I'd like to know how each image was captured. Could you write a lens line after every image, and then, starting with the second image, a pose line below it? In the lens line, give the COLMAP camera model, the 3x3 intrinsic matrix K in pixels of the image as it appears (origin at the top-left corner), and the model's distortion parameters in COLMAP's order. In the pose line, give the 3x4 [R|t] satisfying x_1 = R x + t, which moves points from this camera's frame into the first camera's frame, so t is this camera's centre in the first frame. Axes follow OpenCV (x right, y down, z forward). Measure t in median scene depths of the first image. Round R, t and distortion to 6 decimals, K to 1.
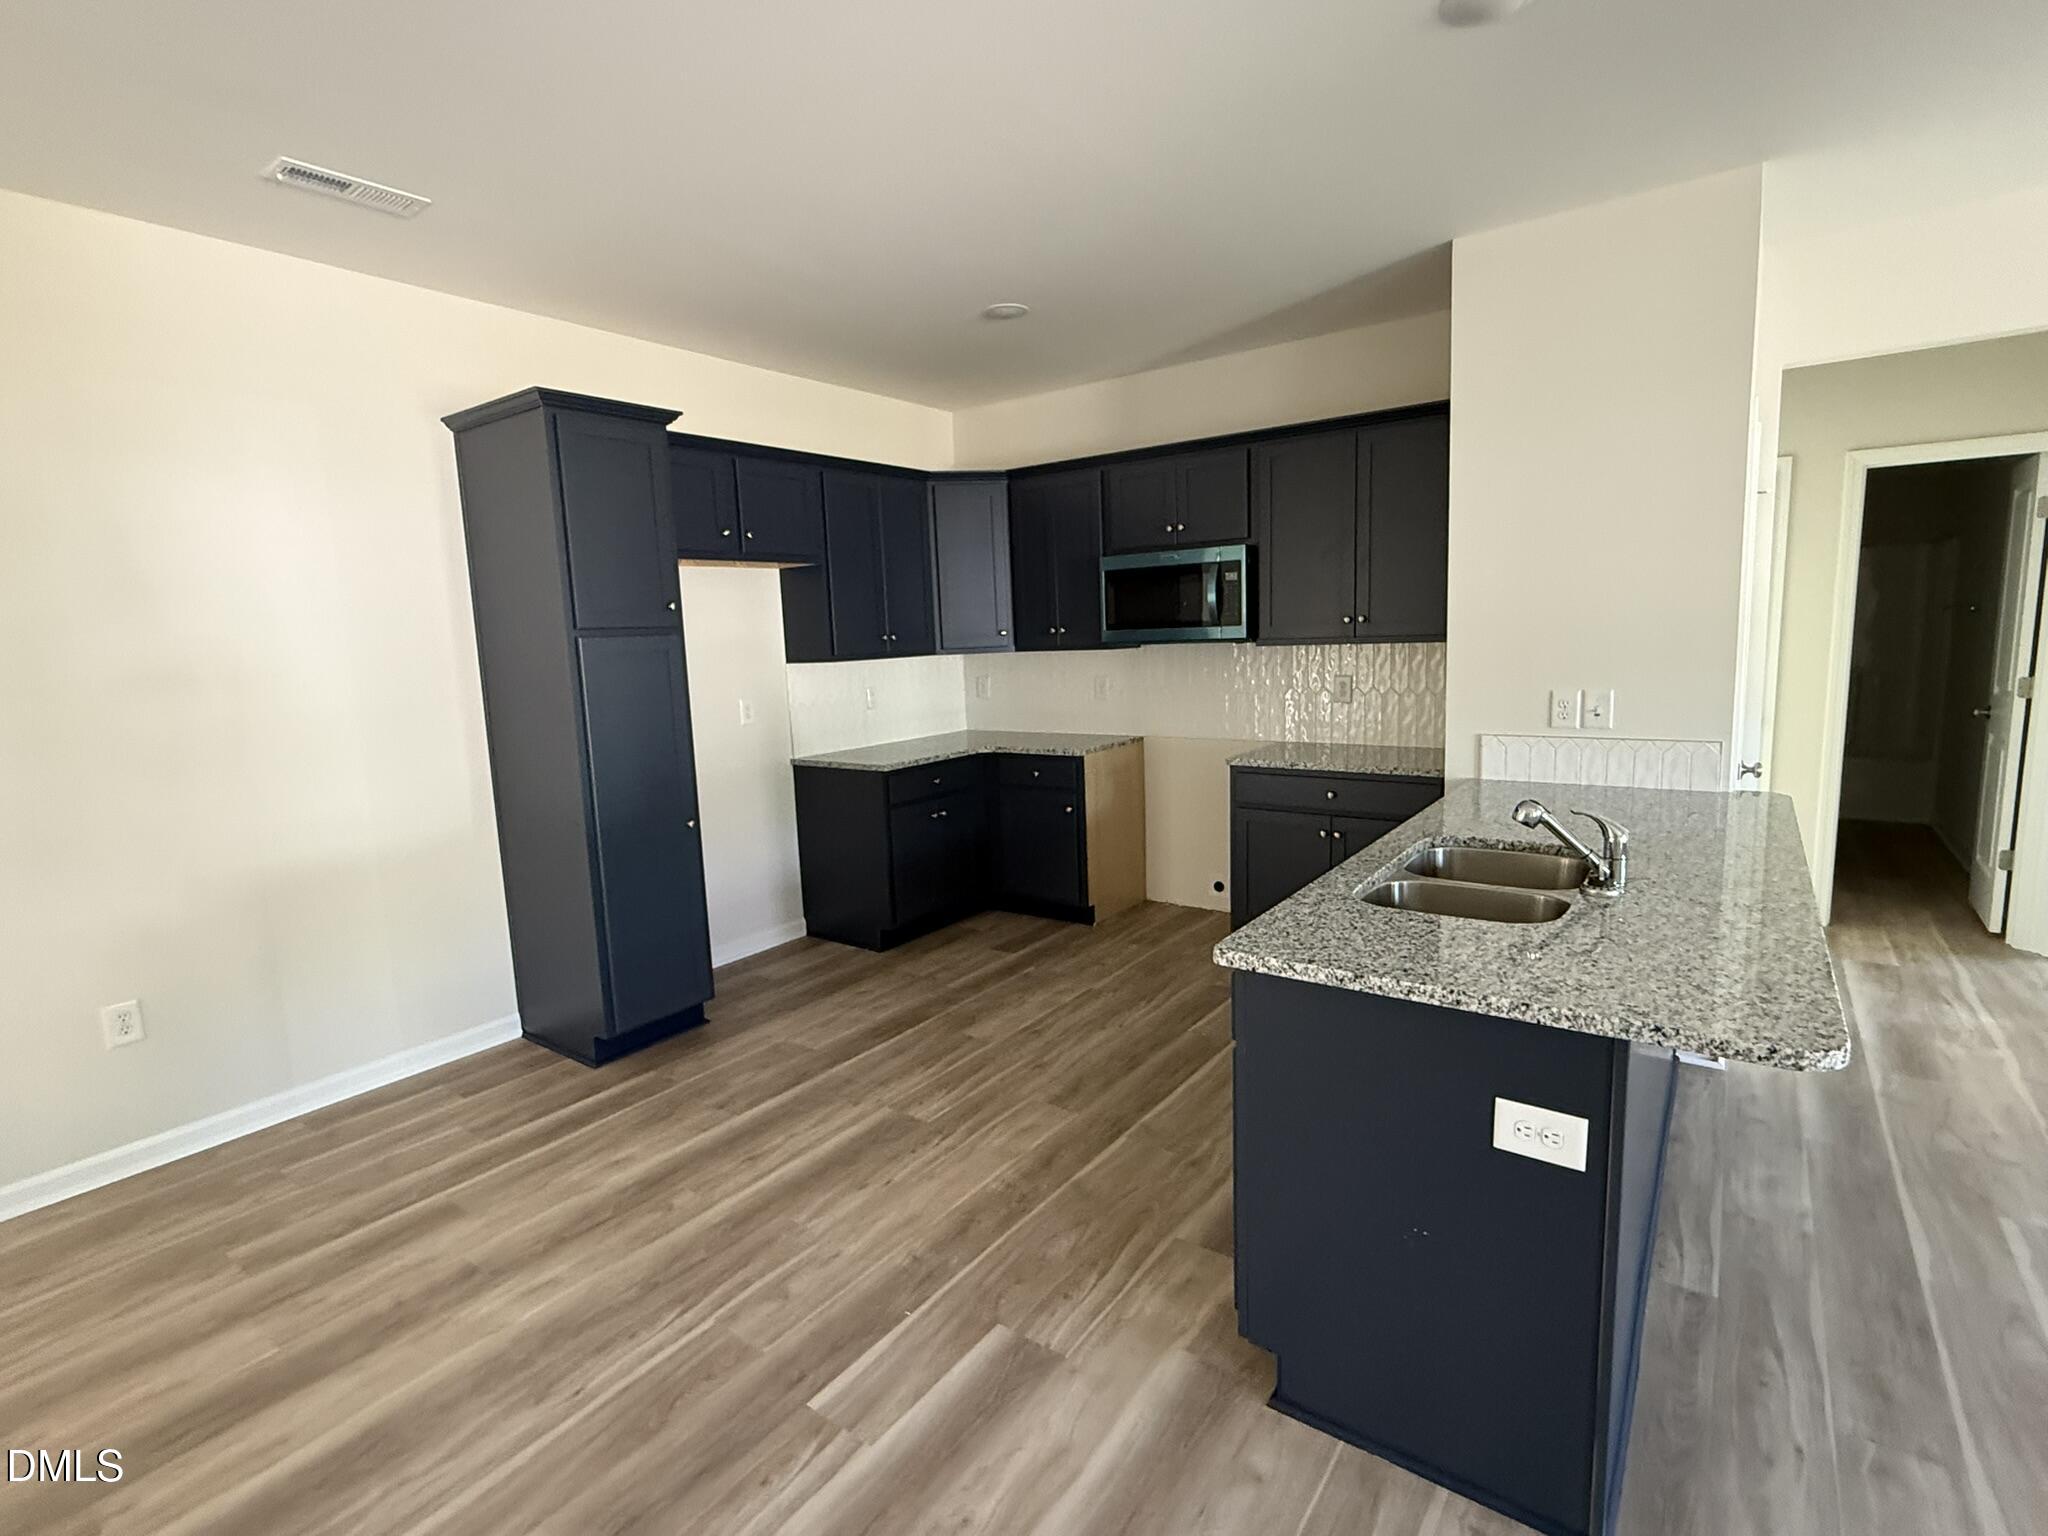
lens RADIAL K [[982.1, 0, 1019.2], [0, 982.1, 766.5], [0, 0, 1]] dist [0.000866, 0.000331]
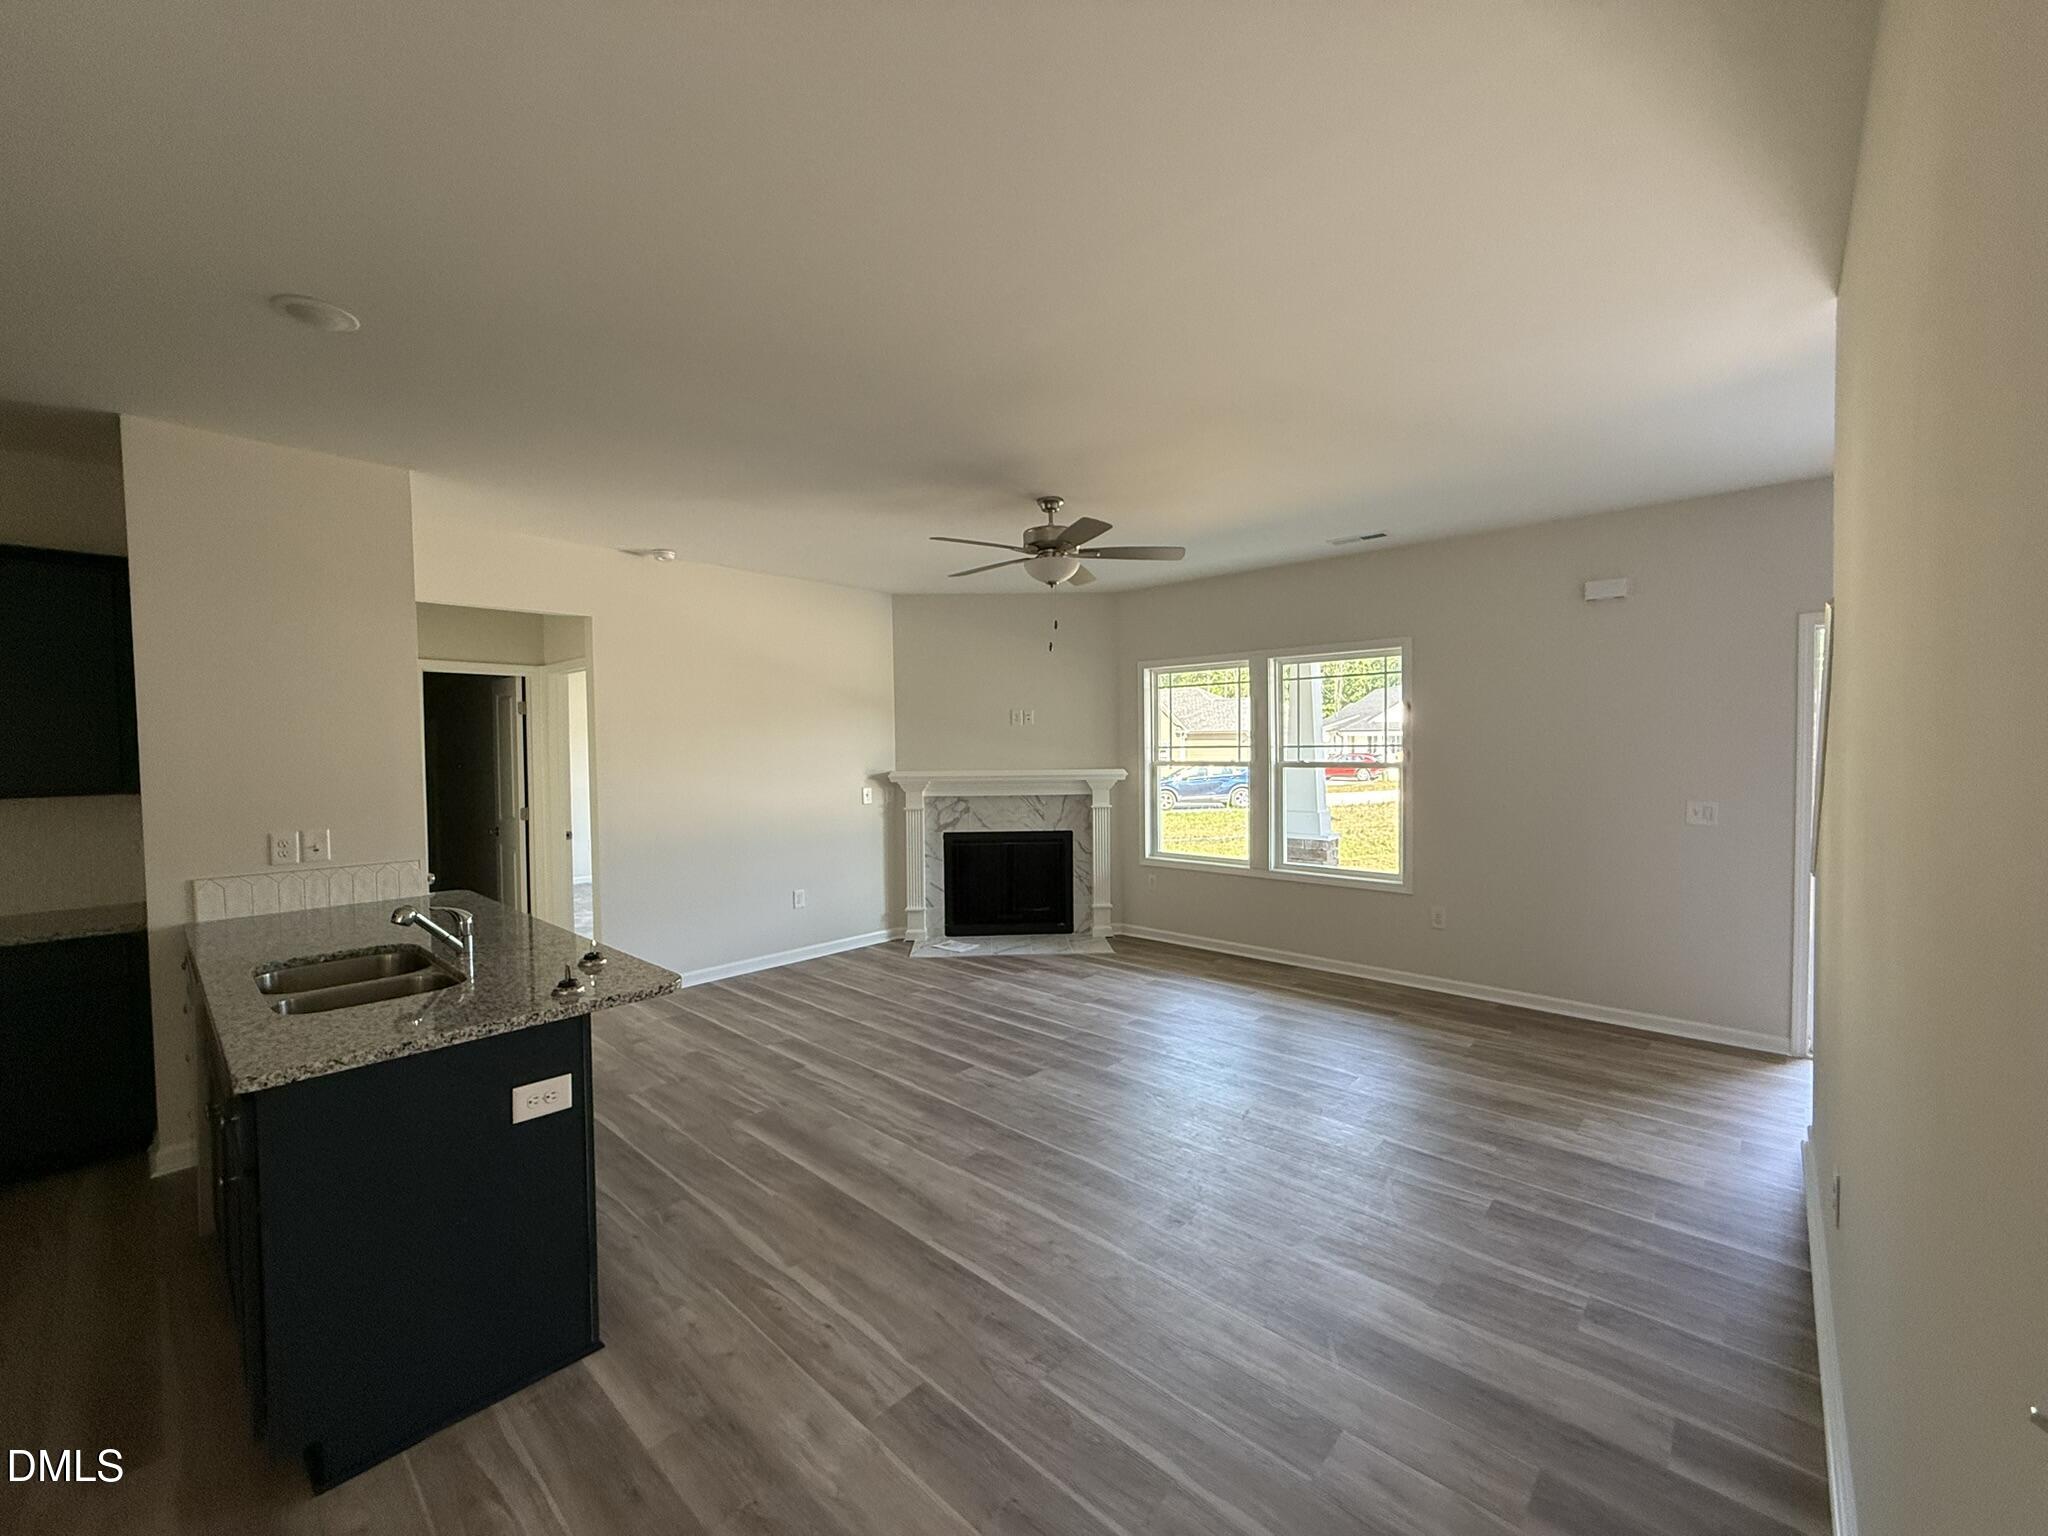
lens RADIAL K [[816.4, 0, 1018.0], [0, 816.4, 767.7], [0, 0, 1]] dist [0.000403, -0.000086]
pose [[0.114346, 0.008260, 0.993407, -0.307677], [0.145646, 0.989021, -0.024988, -0.001243], [-0.982707, 0.147543, 0.111887, 0.016680]]
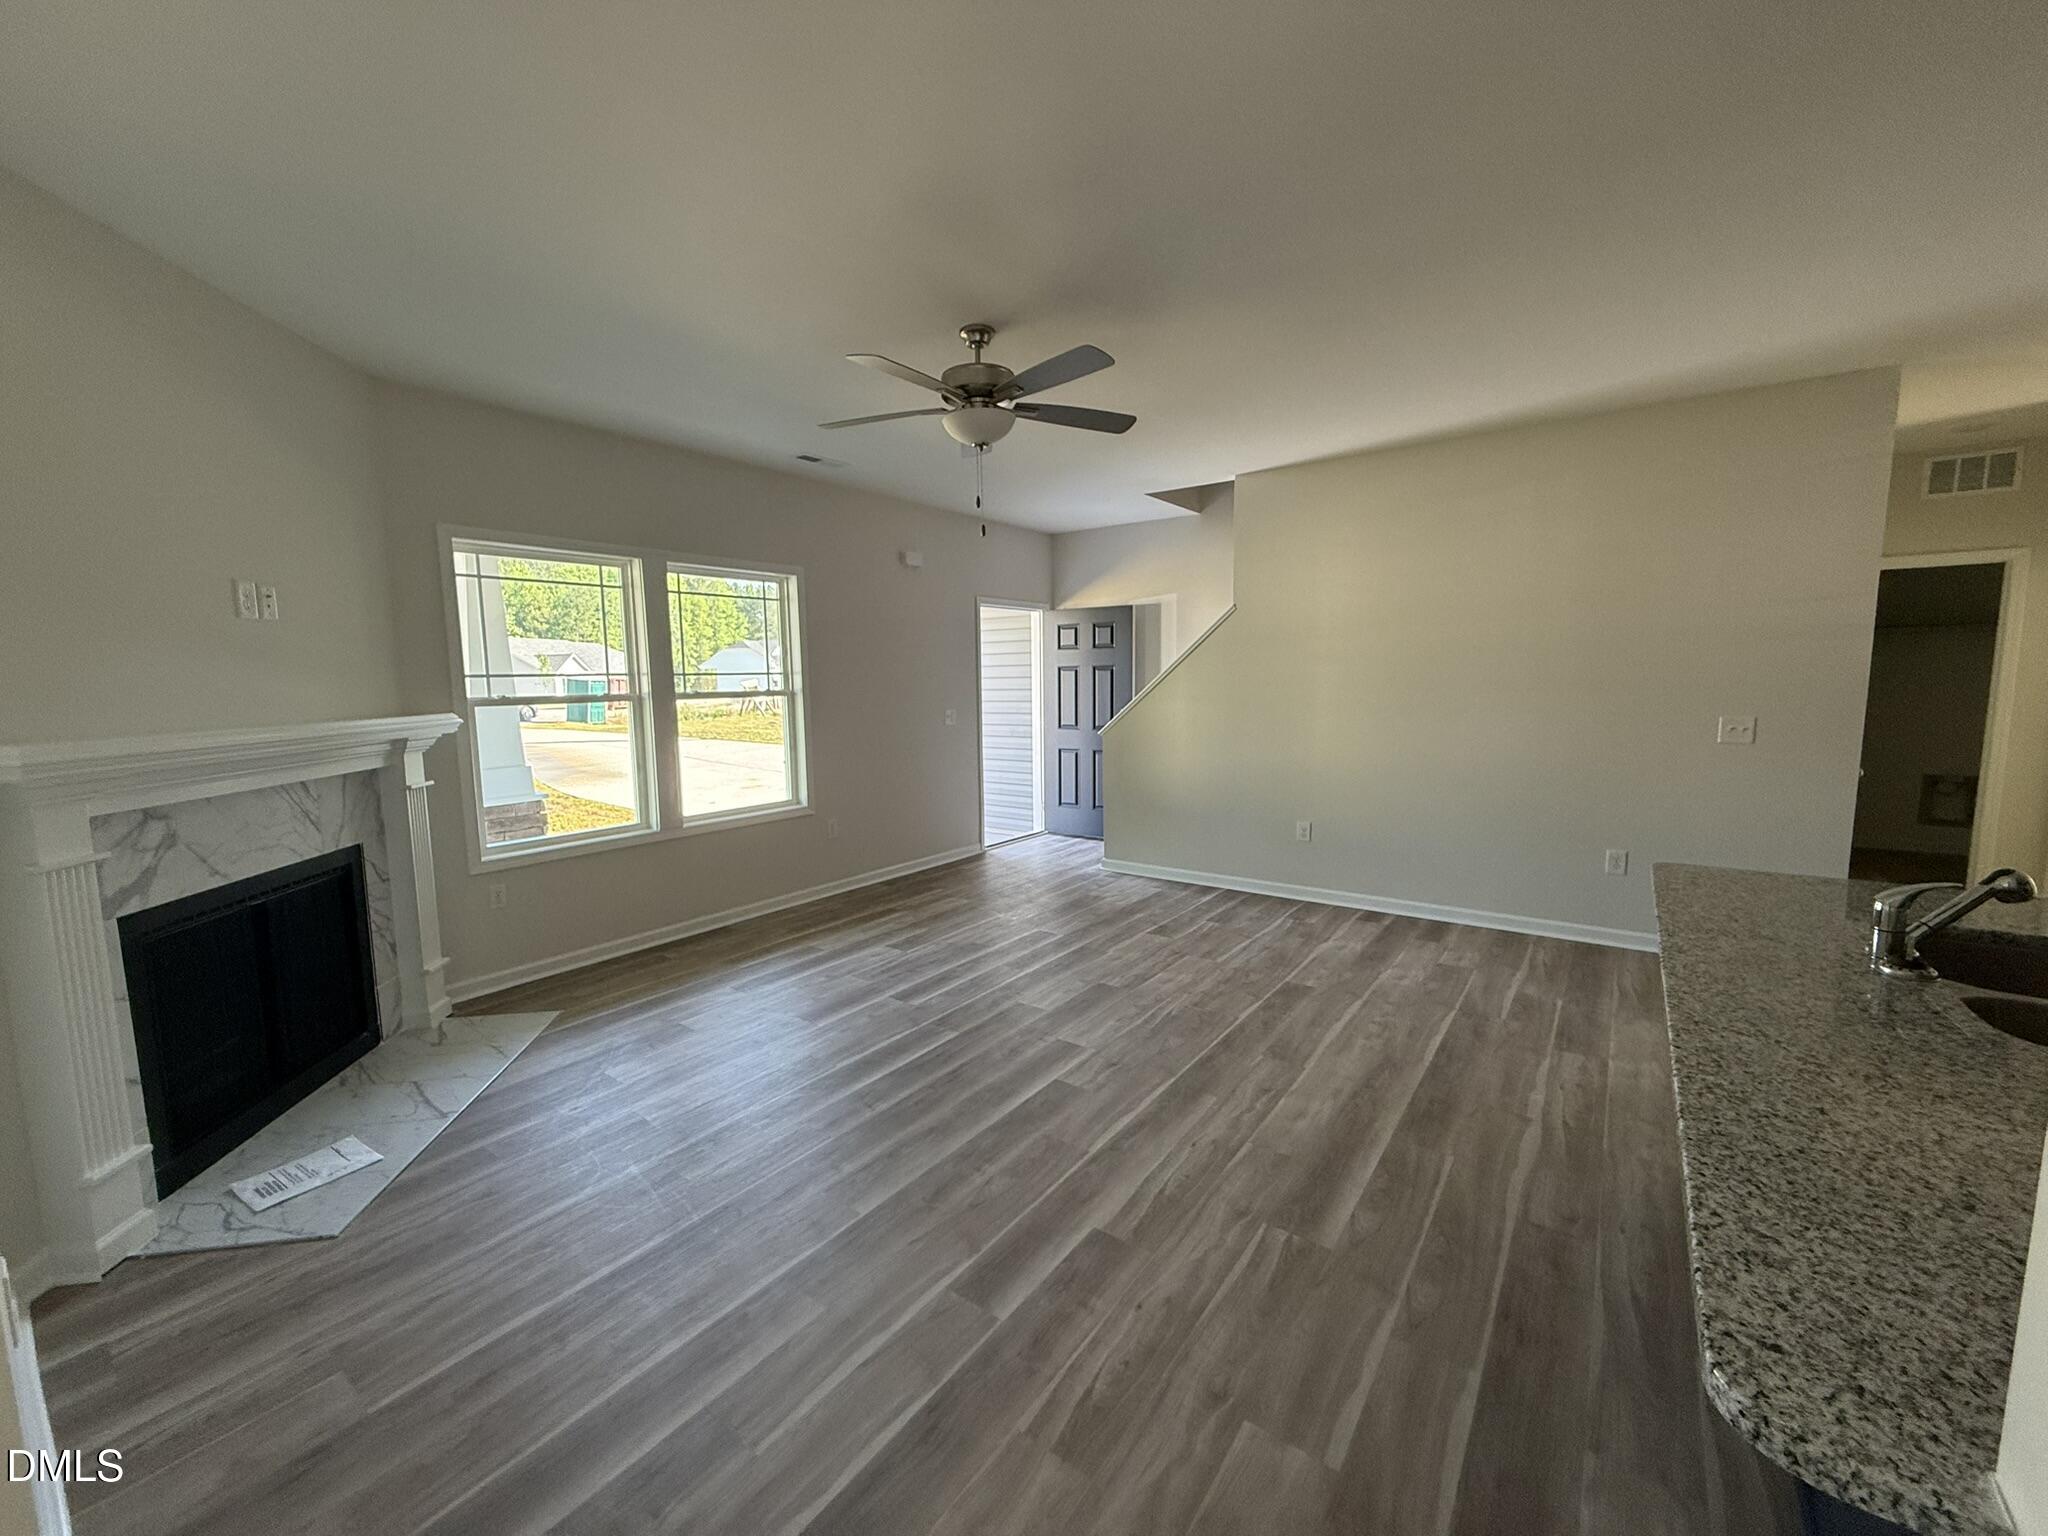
lens RADIAL K [[816.4, 0, 1018.4], [0, 816.4, 765.3], [0, 0, 1]] dist [0.000403, -0.000086]
pose [[-0.998657, 0.049874, 0.014039, 0.847384], [0.051795, 0.968021, 0.245465, -0.167531], [-0.001348, 0.245863, -0.969304, 1.037594]]
